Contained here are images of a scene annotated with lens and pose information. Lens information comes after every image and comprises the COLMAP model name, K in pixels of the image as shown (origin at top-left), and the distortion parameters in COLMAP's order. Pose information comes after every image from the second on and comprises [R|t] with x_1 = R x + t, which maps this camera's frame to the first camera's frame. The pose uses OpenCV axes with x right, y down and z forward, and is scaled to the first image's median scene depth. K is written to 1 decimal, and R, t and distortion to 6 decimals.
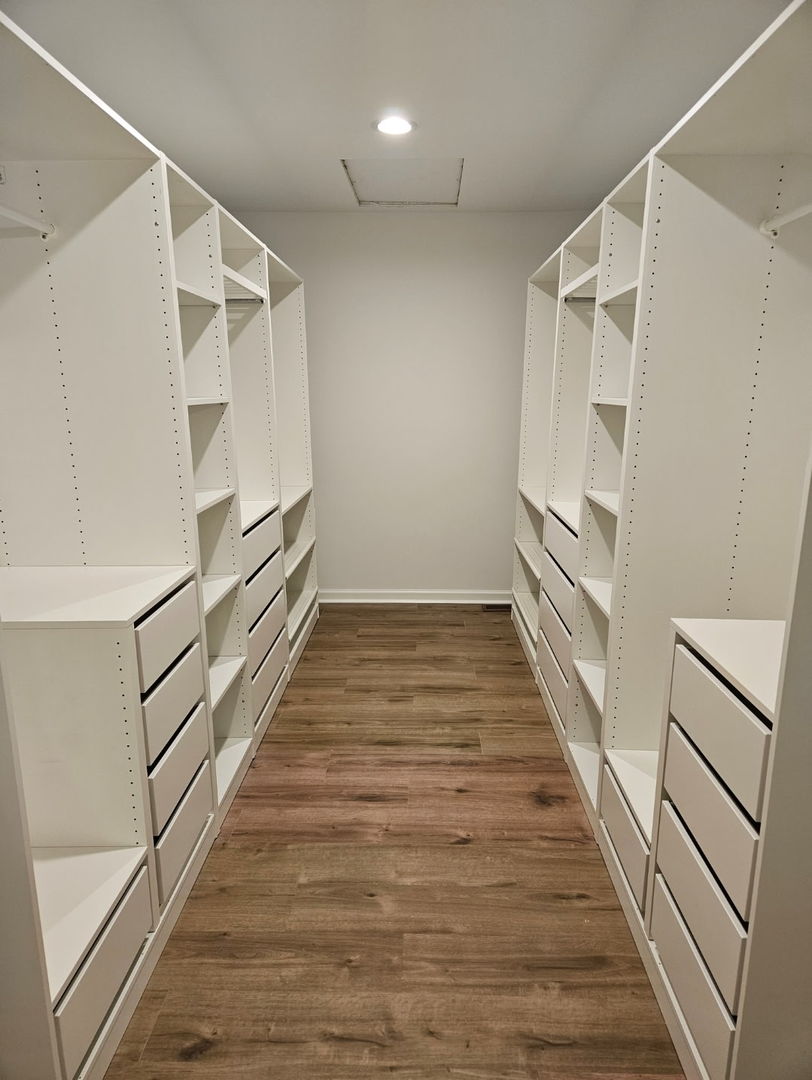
lens RADIAL K [[713.5, 0, 406.0], [0, 713.5, 540.0], [0, 0, 1]] dist [0.077859, -0.058267]
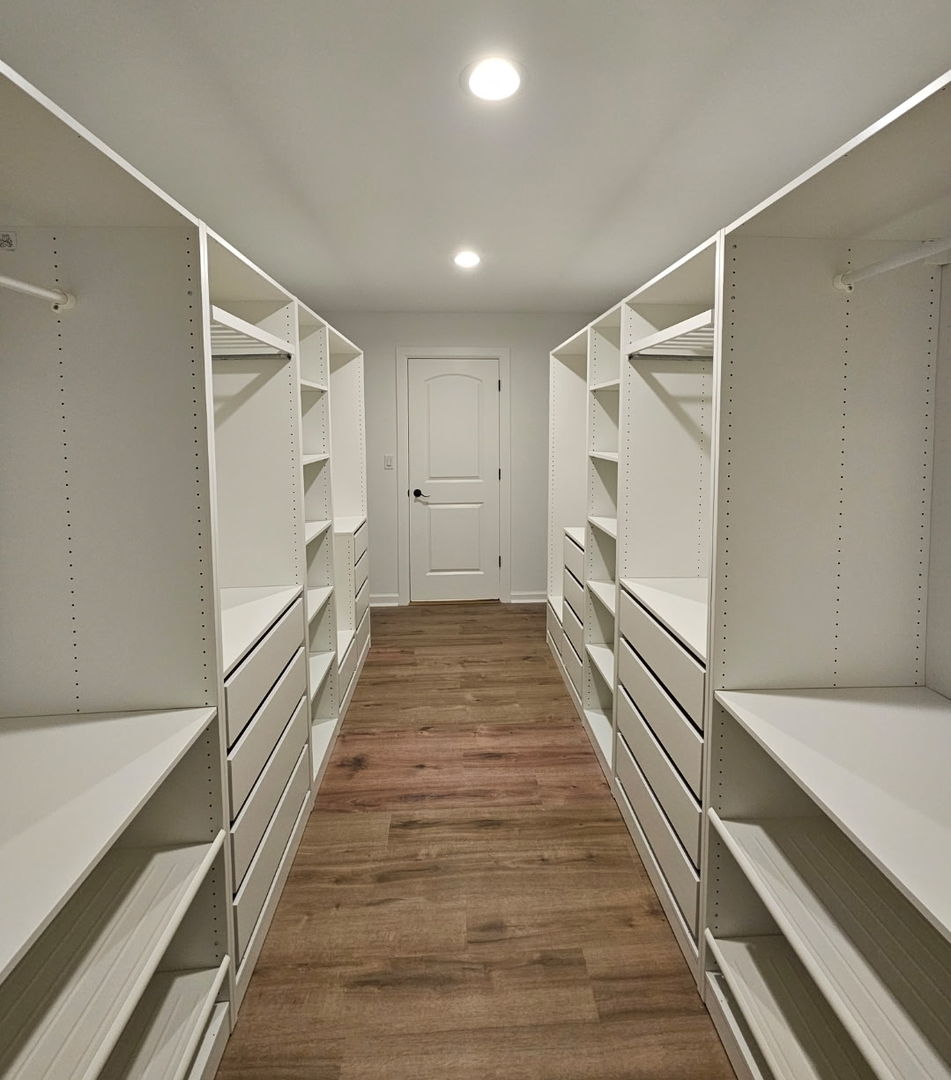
lens RADIAL K [[857.7, 0, 475.5], [0, 857.7, 540.0], [0, 0, 1]] dist [-0.000538, -0.000463]
pose [[-0.998589, 0.013861, -0.051268, 0.050310], [-0.004693, 0.938534, 0.345154, -0.504713], [0.052901, 0.344908, -0.937145, 2.156502]]
